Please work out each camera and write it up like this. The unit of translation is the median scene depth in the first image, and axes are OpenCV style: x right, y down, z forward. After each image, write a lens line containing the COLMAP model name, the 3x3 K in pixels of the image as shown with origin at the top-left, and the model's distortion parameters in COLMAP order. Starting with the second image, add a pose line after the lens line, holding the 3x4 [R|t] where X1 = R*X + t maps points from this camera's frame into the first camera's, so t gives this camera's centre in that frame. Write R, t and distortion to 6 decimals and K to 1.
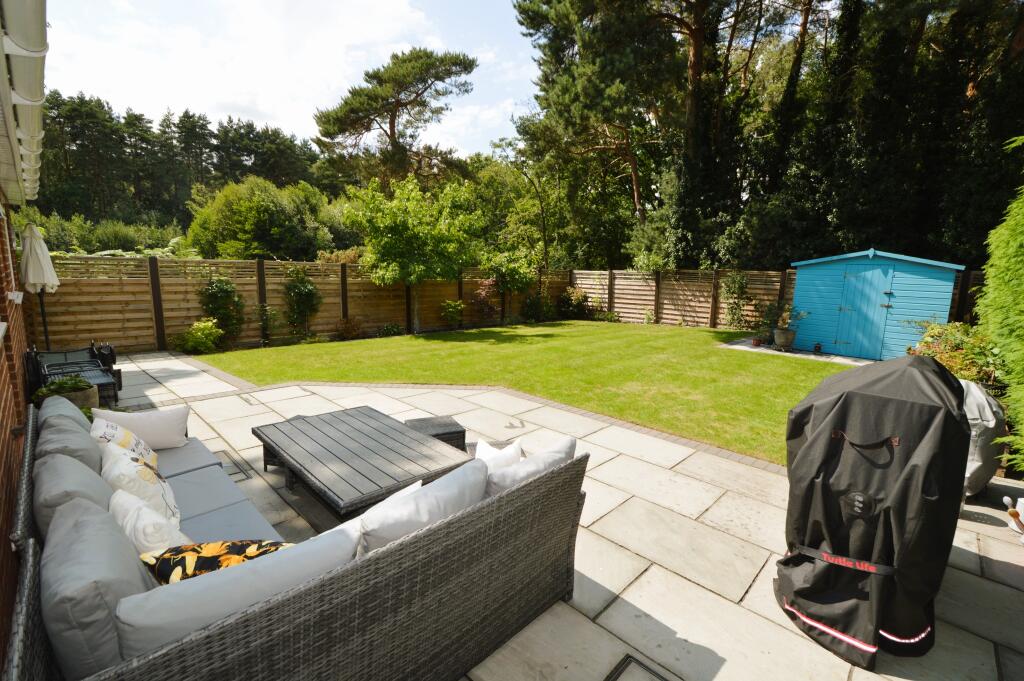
lens RADIAL K [[440.1, 0, 512.0], [0, 440.1, 335.0], [0, 0, 1]] dist [0.001351, -0.000238]
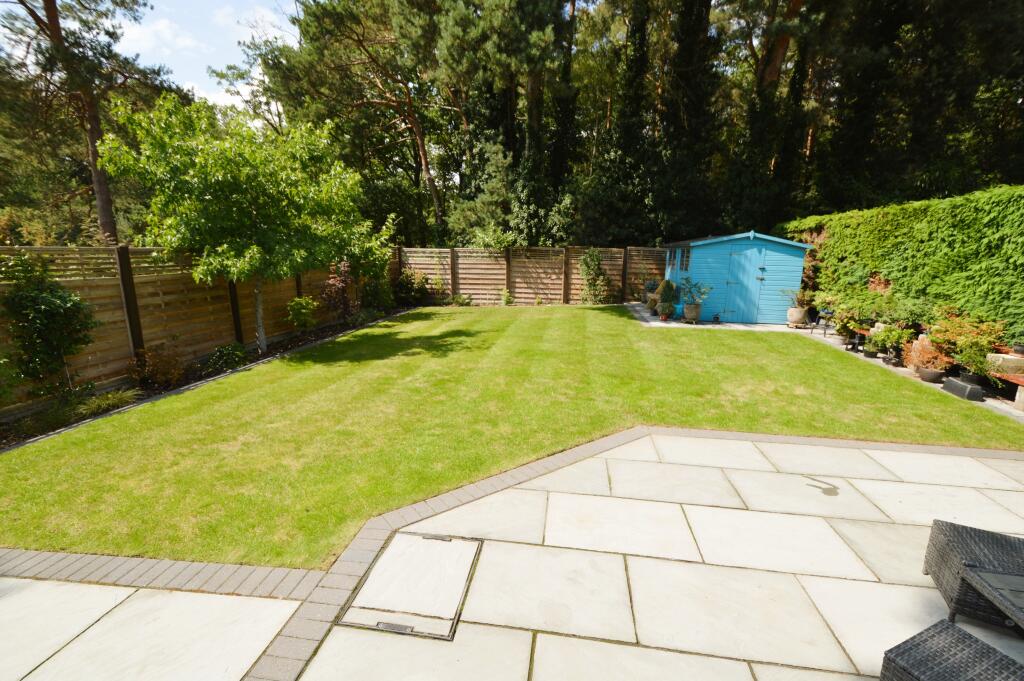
lens RADIAL K [[449.6, 0, 516.3], [0, 449.6, 330.3], [0, 0, 1]] dist [0.002288, -0.000185]
pose [[0.815040, -0.117630, 0.567339, -0.247169], [0.089899, 0.992990, 0.076734, -0.047316], [-0.572388, -0.011538, 0.819901, 0.214193]]
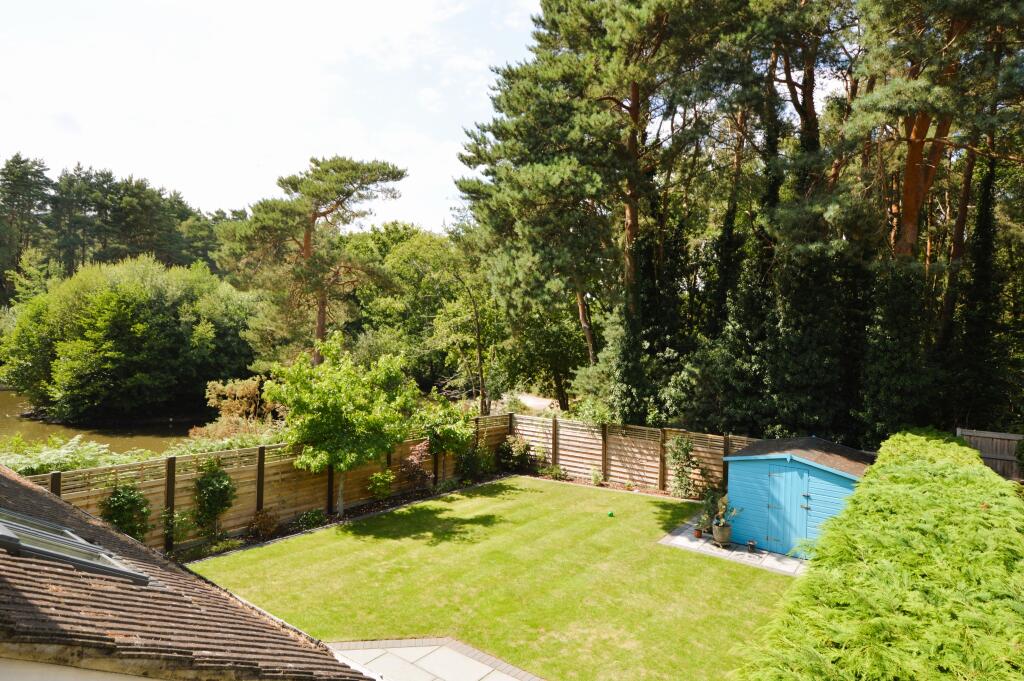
lens RADIAL K [[555.9, 0, 512.0], [0, 555.9, 340.5], [0, 0, 1]] dist [-0.003181, -0.000577]
pose [[0.990254, 0.014623, 0.138504, -0.029846], [0.007095, 0.987885, -0.155024, -0.153997], [-0.139092, 0.154496, 0.978153, -0.167131]]
